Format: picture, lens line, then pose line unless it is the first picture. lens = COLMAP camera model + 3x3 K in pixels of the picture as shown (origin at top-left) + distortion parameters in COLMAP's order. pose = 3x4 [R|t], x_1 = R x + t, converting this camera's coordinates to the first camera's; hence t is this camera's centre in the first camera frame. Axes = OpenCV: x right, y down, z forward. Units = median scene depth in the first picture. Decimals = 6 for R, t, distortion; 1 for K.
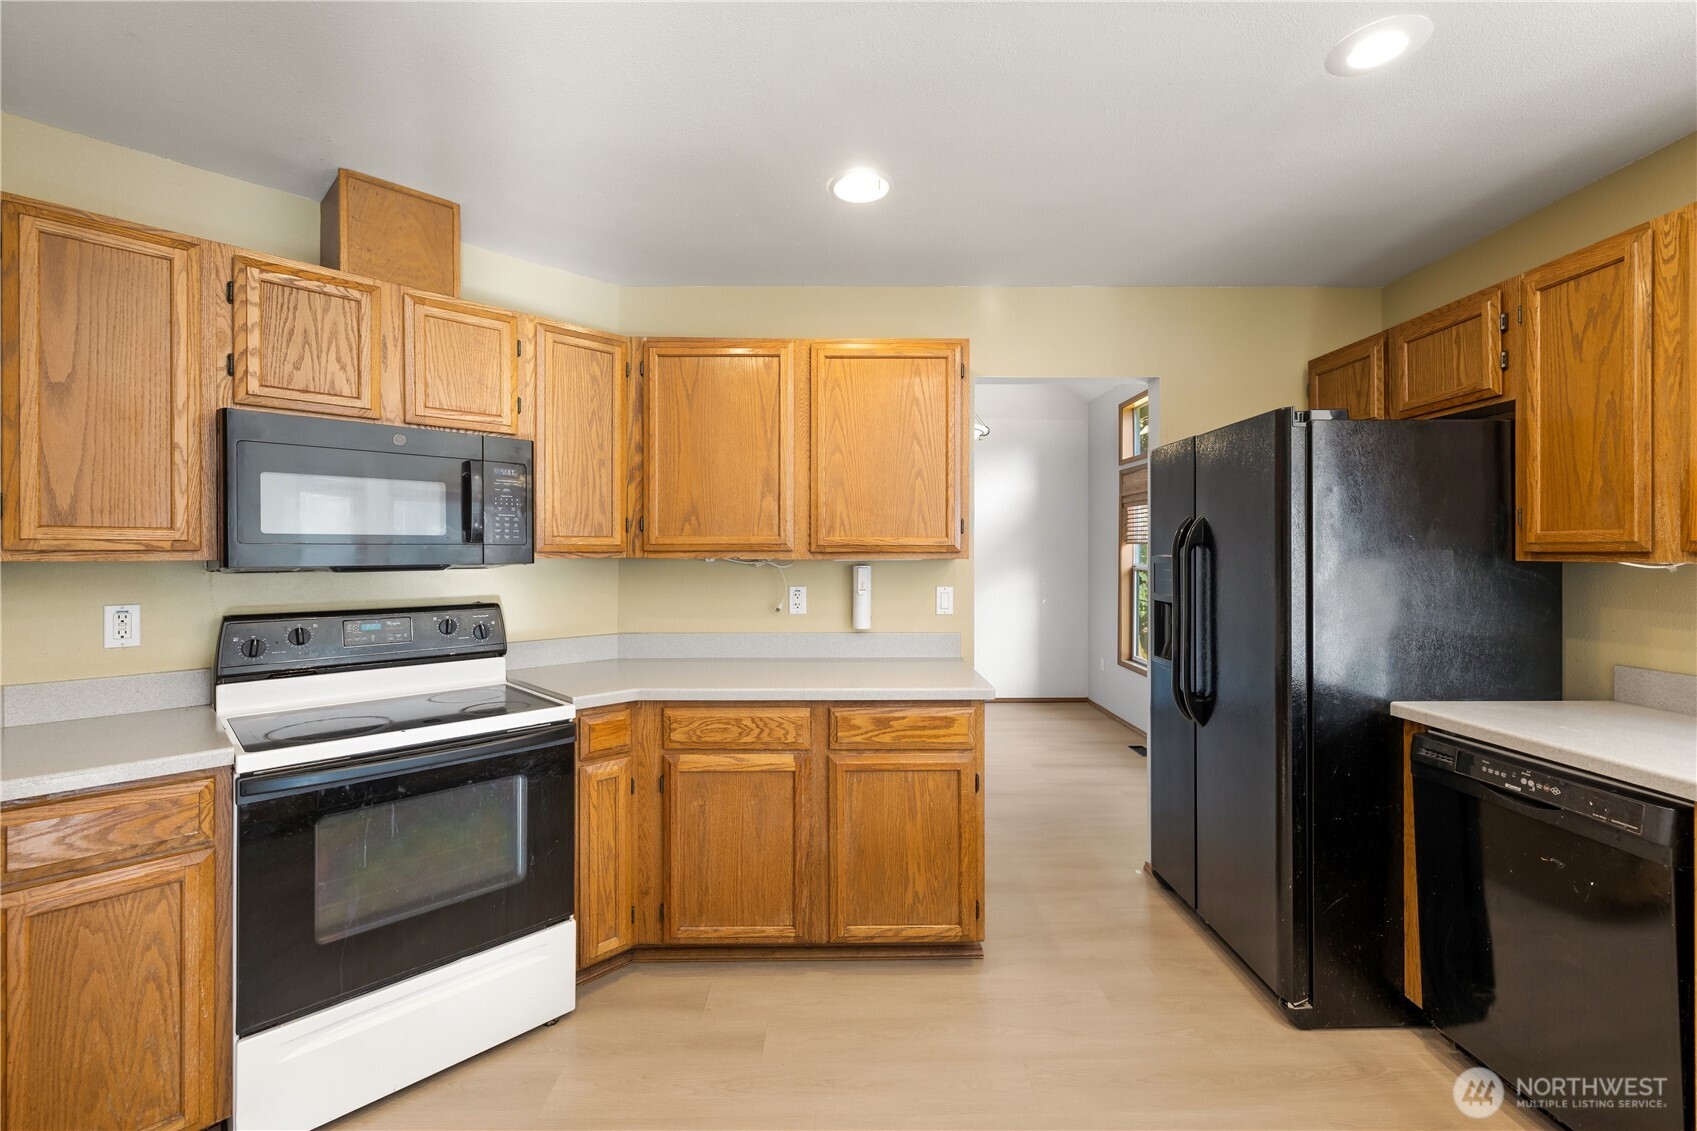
lens RADIAL K [[716.7, 0, 852.0], [0, 716.7, 553.2], [0, 0, 1]] dist [0.002052, -0.000461]
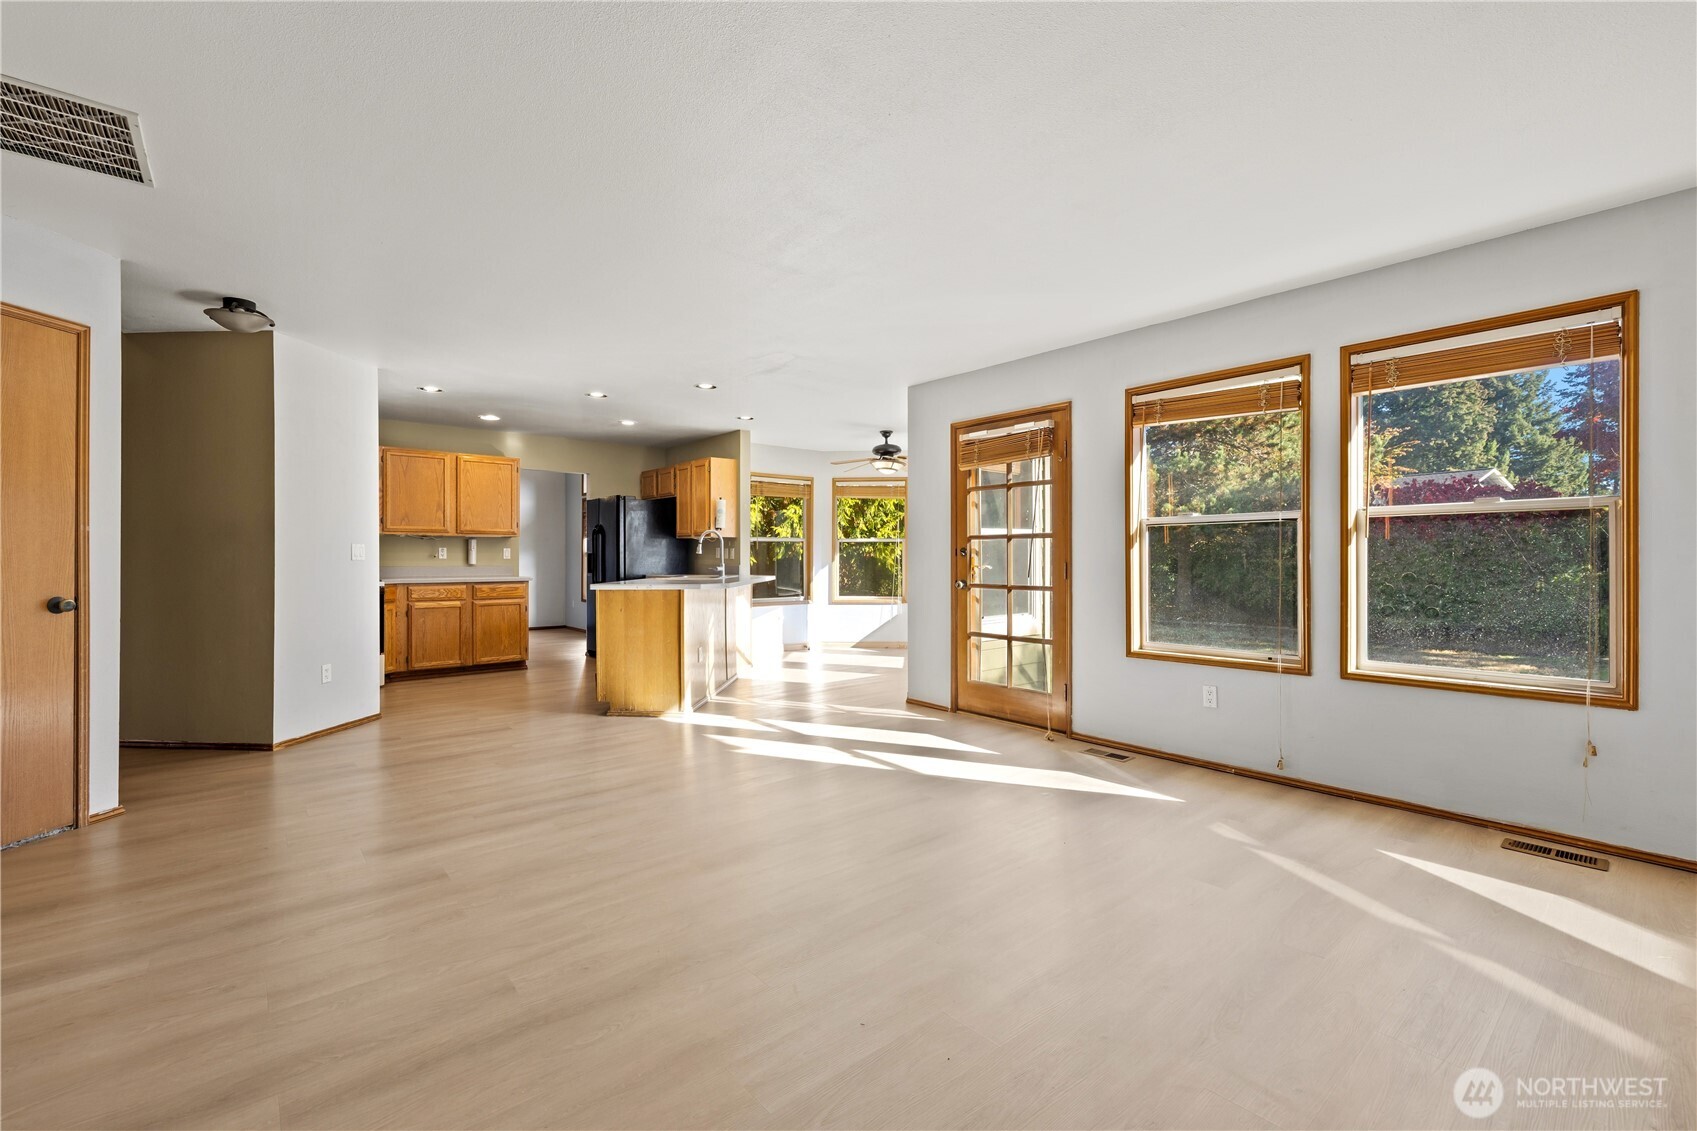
lens RADIAL K [[716.7, 0, 854.1], [0, 716.7, 562.1], [0, 0, 1]] dist [0.002052, -0.000461]
pose [[0.771880, -0.003579, 0.635759, -0.701428], [-0.001839, 0.999967, 0.007862, 0.094896], [-0.635766, -0.007238, 0.771848, -2.293030]]
